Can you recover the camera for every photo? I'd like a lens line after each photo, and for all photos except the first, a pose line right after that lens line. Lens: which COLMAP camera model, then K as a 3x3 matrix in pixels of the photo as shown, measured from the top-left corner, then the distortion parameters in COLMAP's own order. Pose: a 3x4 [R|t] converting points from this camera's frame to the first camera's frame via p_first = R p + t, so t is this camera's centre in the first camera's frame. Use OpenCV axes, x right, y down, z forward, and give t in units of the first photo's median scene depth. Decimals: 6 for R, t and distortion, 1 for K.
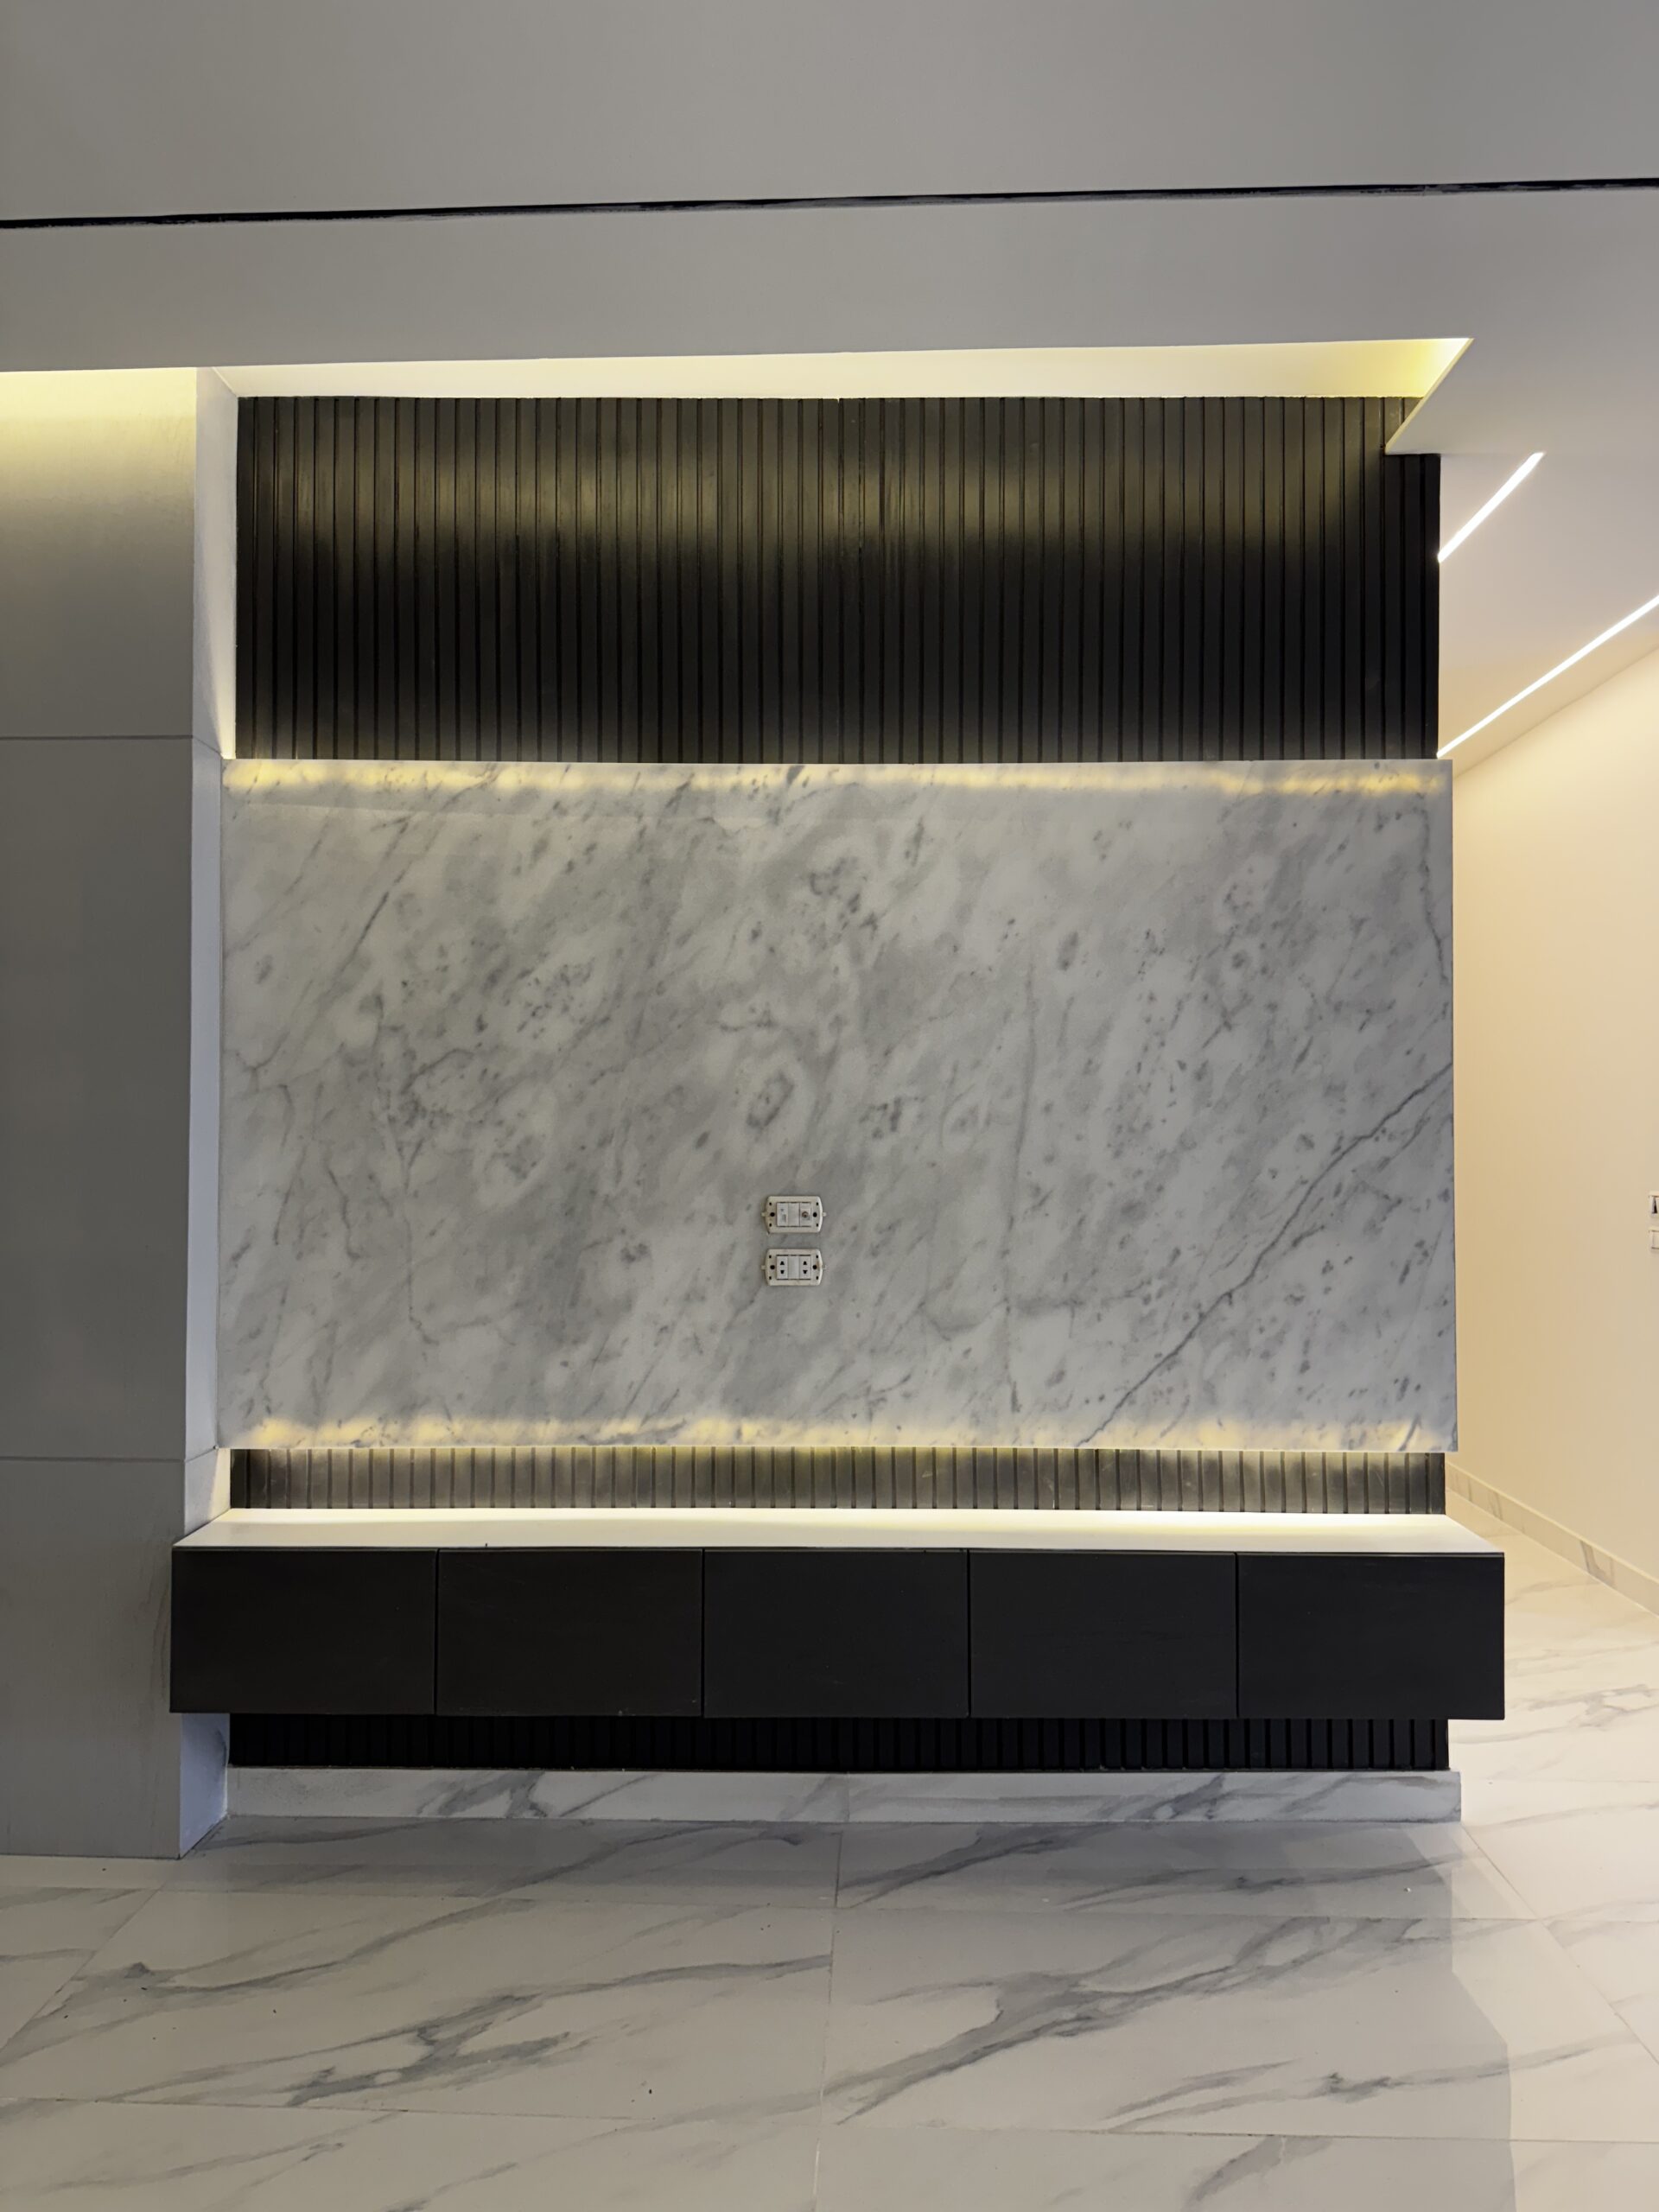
lens RADIAL K [[1547.8, 0, 834.3], [0, 1547.8, 1109.1], [0, 0, 1]] dist [0.143598, -0.236537]
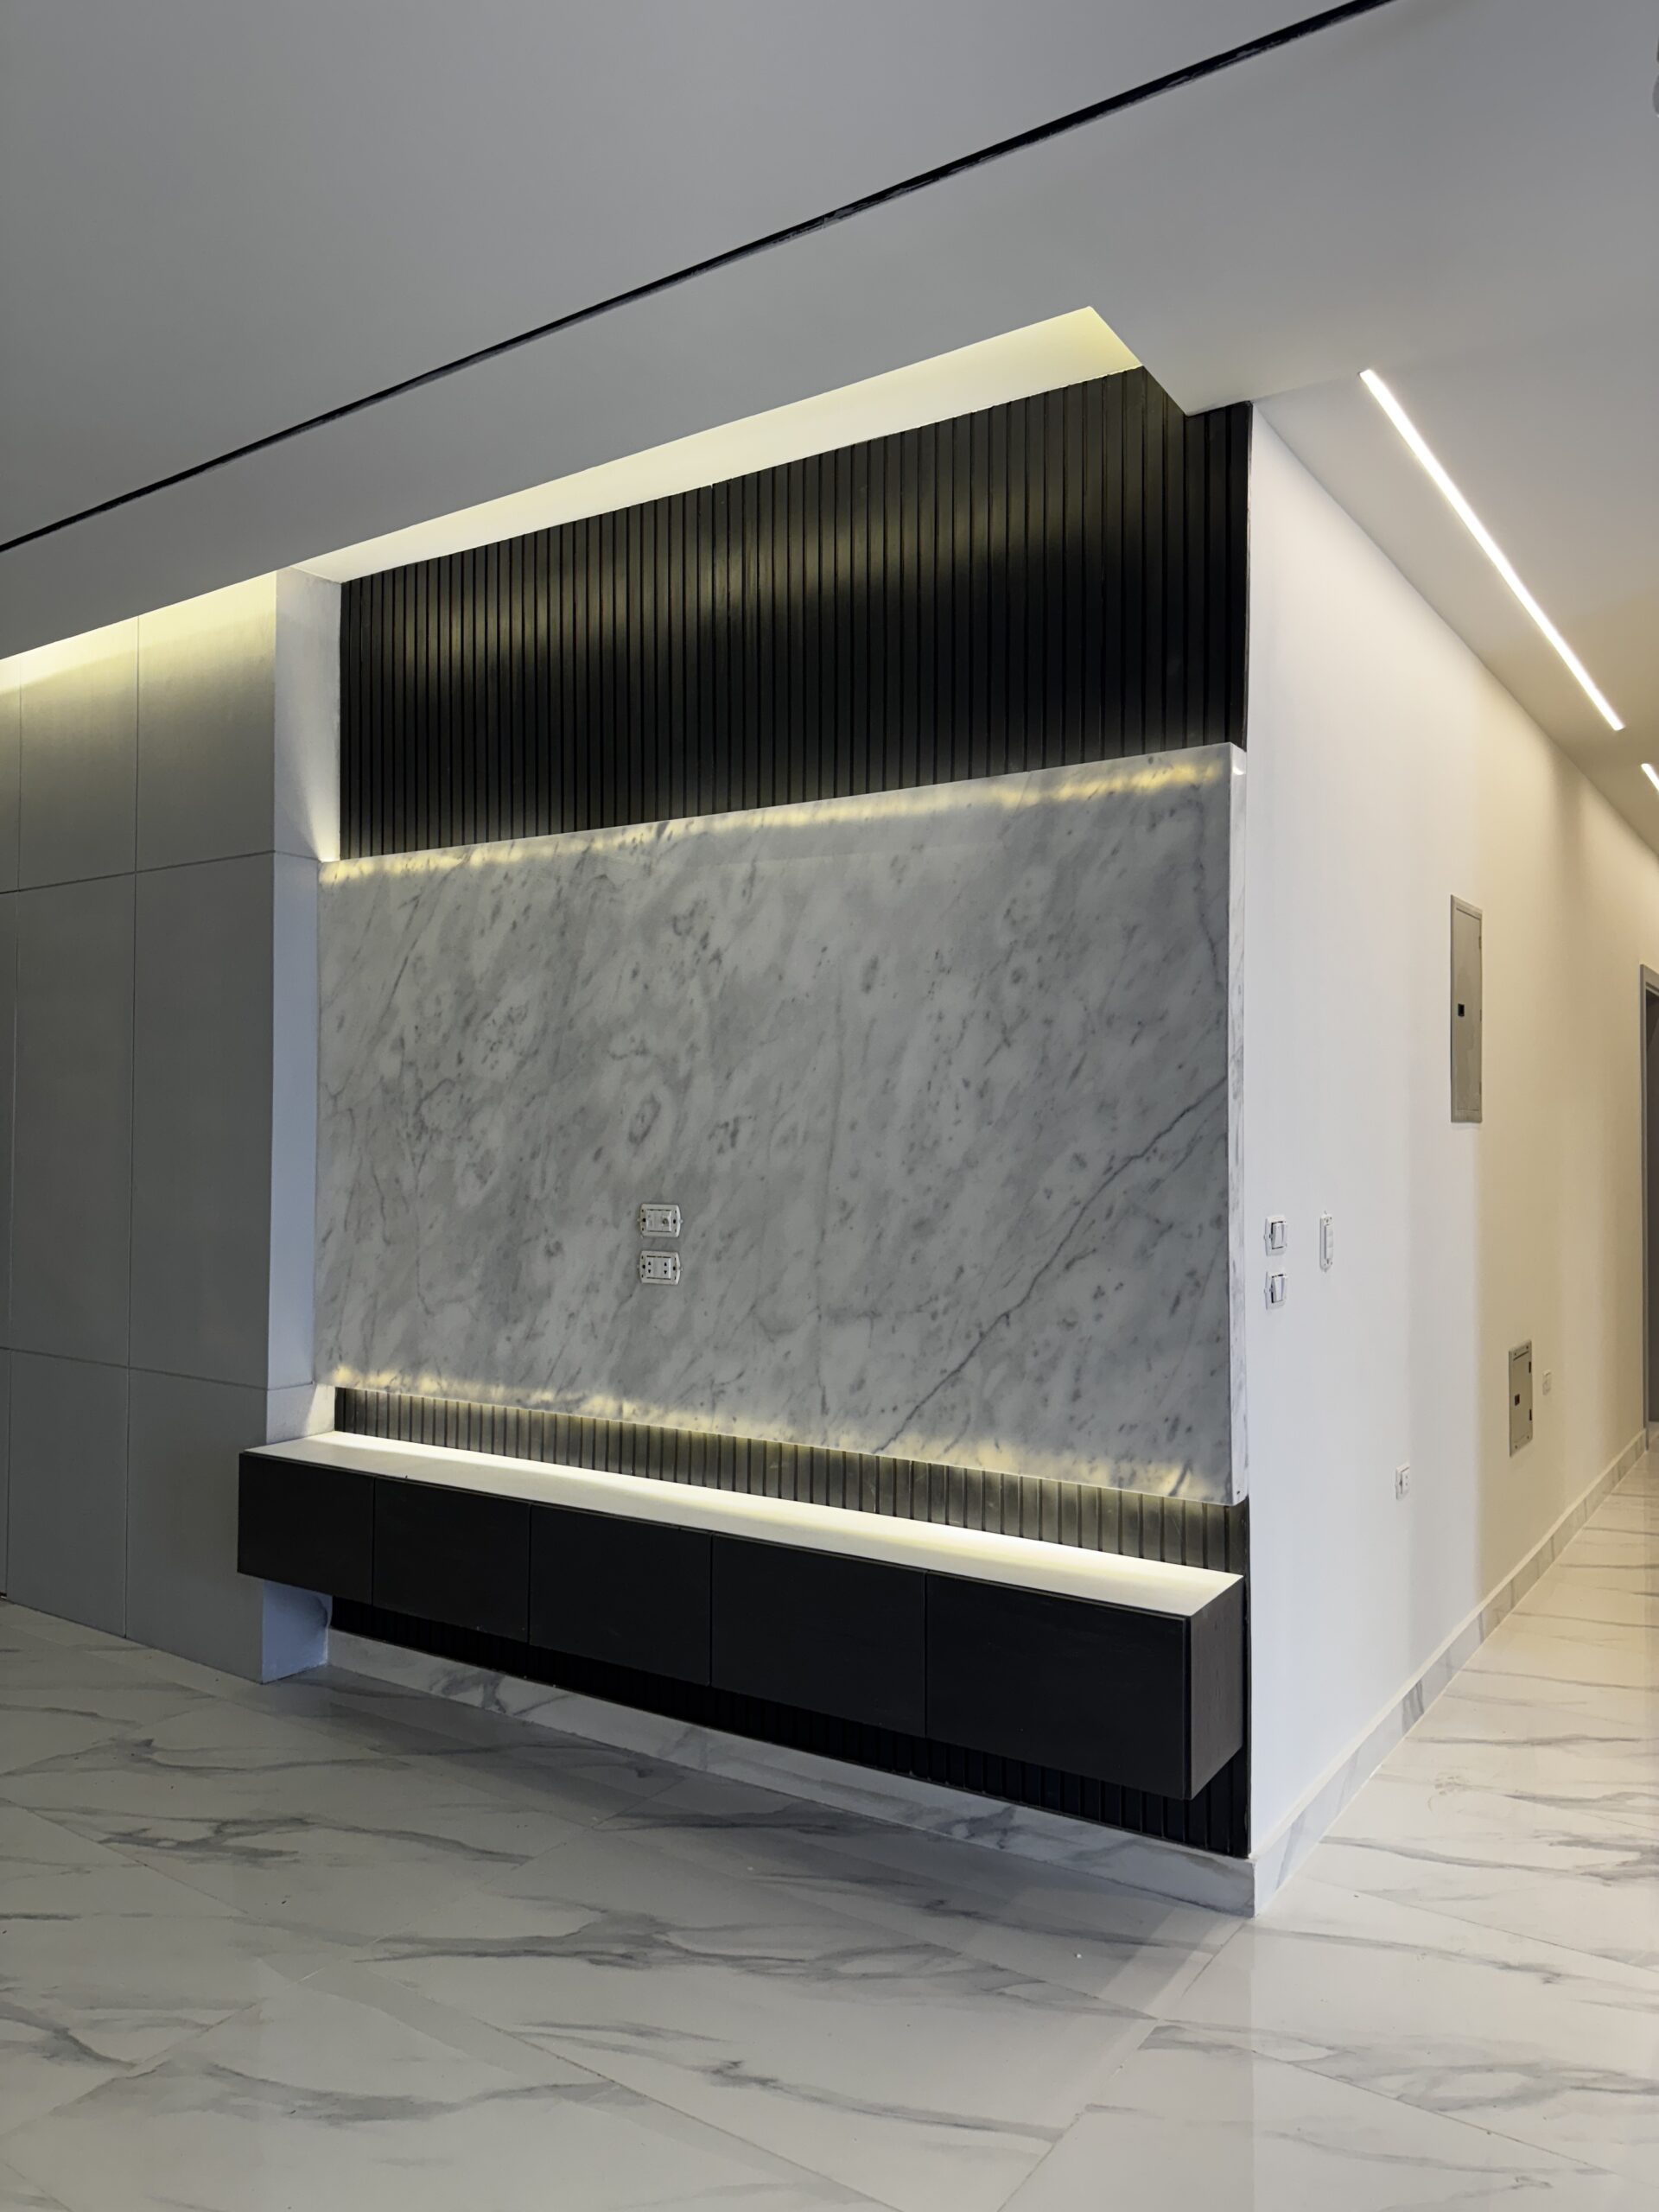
lens RADIAL K [[1555.8, 0, 822.7], [0, 1555.8, 1105.8], [0, 0, 1]] dist [0.166100, -0.295680]
pose [[0.846229, -0.007242, -0.532771, 0.678694], [0.006805, 0.999973, -0.002784, -0.011505], [0.532777, -0.001269, 0.846255, 0.103321]]
